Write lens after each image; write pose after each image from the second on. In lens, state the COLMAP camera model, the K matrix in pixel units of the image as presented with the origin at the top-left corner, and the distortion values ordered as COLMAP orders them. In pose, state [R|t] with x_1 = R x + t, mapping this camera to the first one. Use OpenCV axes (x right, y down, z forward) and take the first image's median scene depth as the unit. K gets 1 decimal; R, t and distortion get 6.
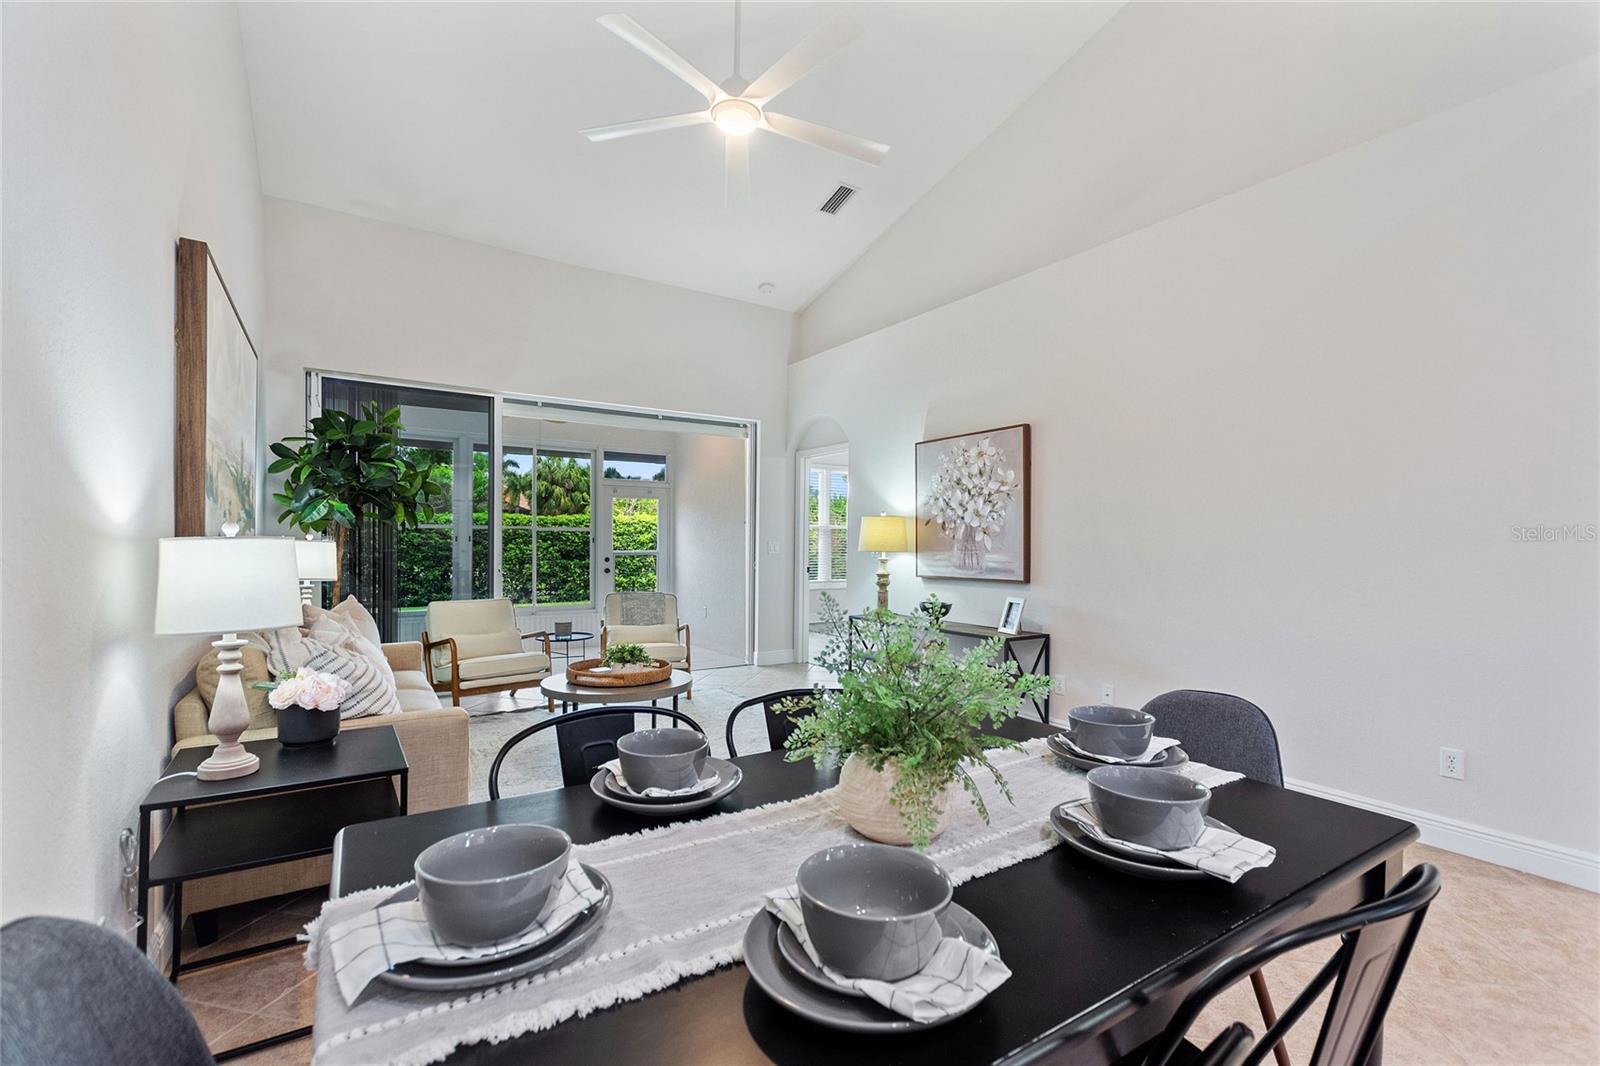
lens RADIAL K [[696.8, 0, 798.4], [0, 696.8, 536.7], [0, 0, 1]] dist [0.000560, 0.000086]
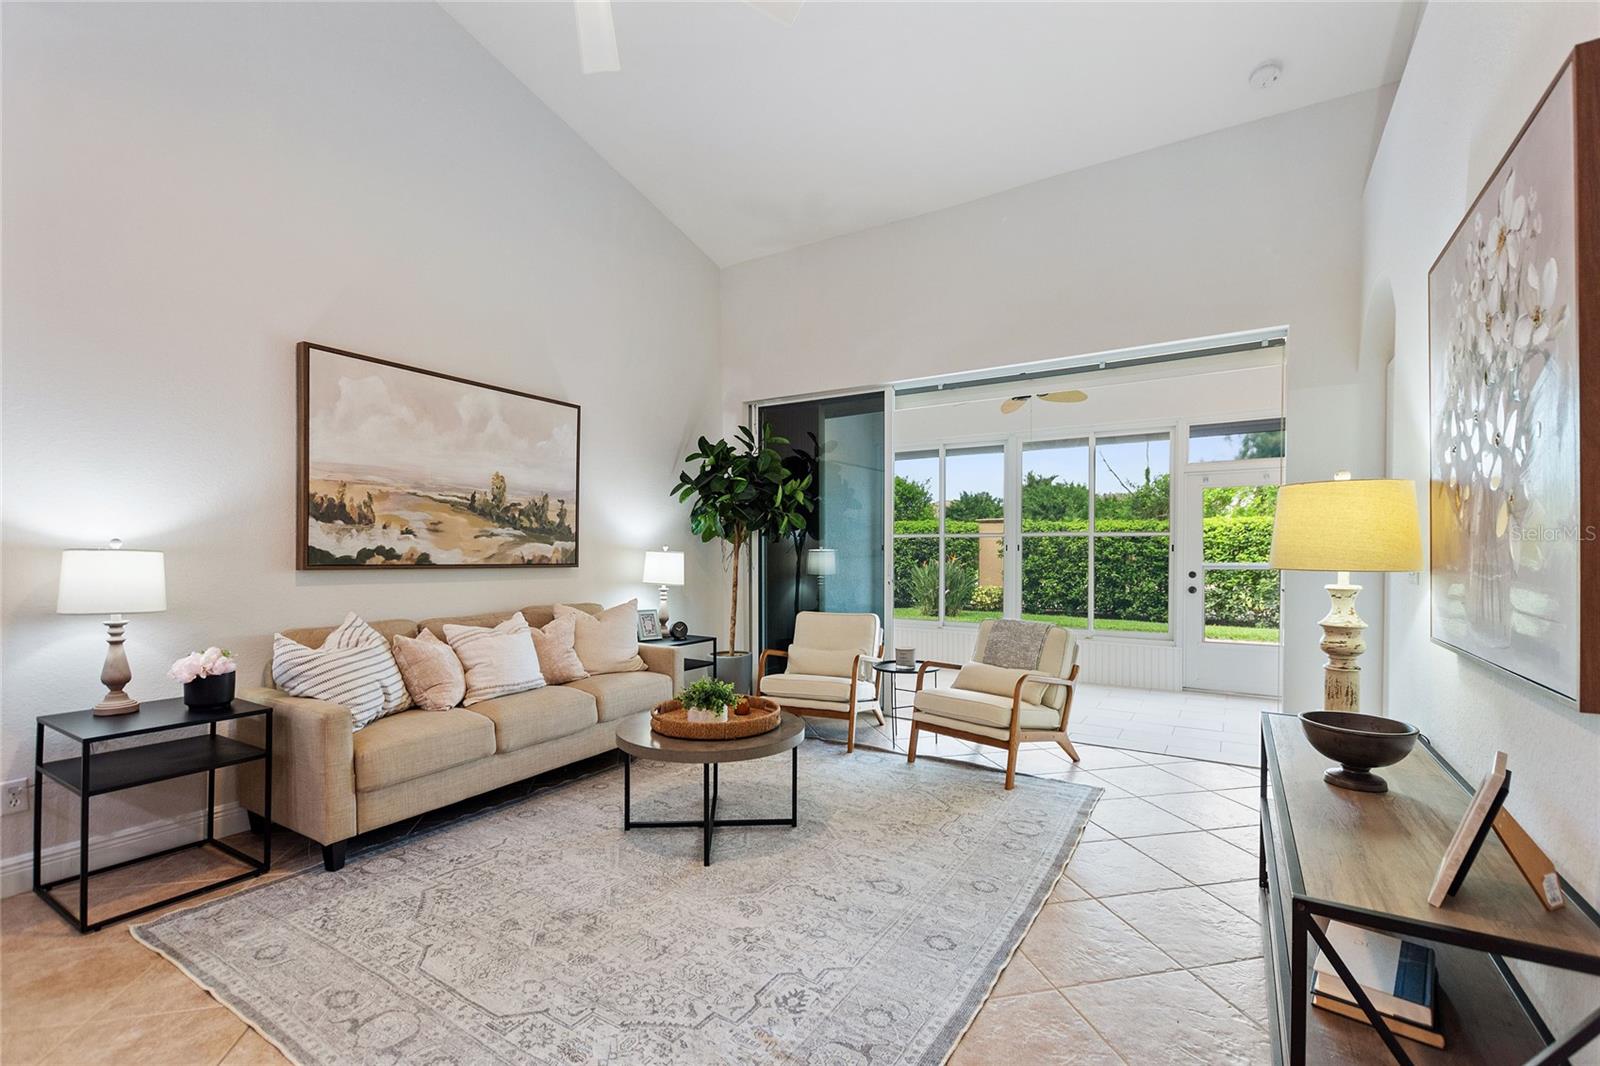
lens RADIAL K [[696.8, 0, 801.0], [0, 696.8, 548.3], [0, 0, 1]] dist [0.000560, 0.000086]
pose [[0.423873, -0.008017, -0.905686, 0.406393], [0.010289, 0.999939, -0.004035, 0.007798], [0.905663, -0.007608, 0.423930, 0.623776]]
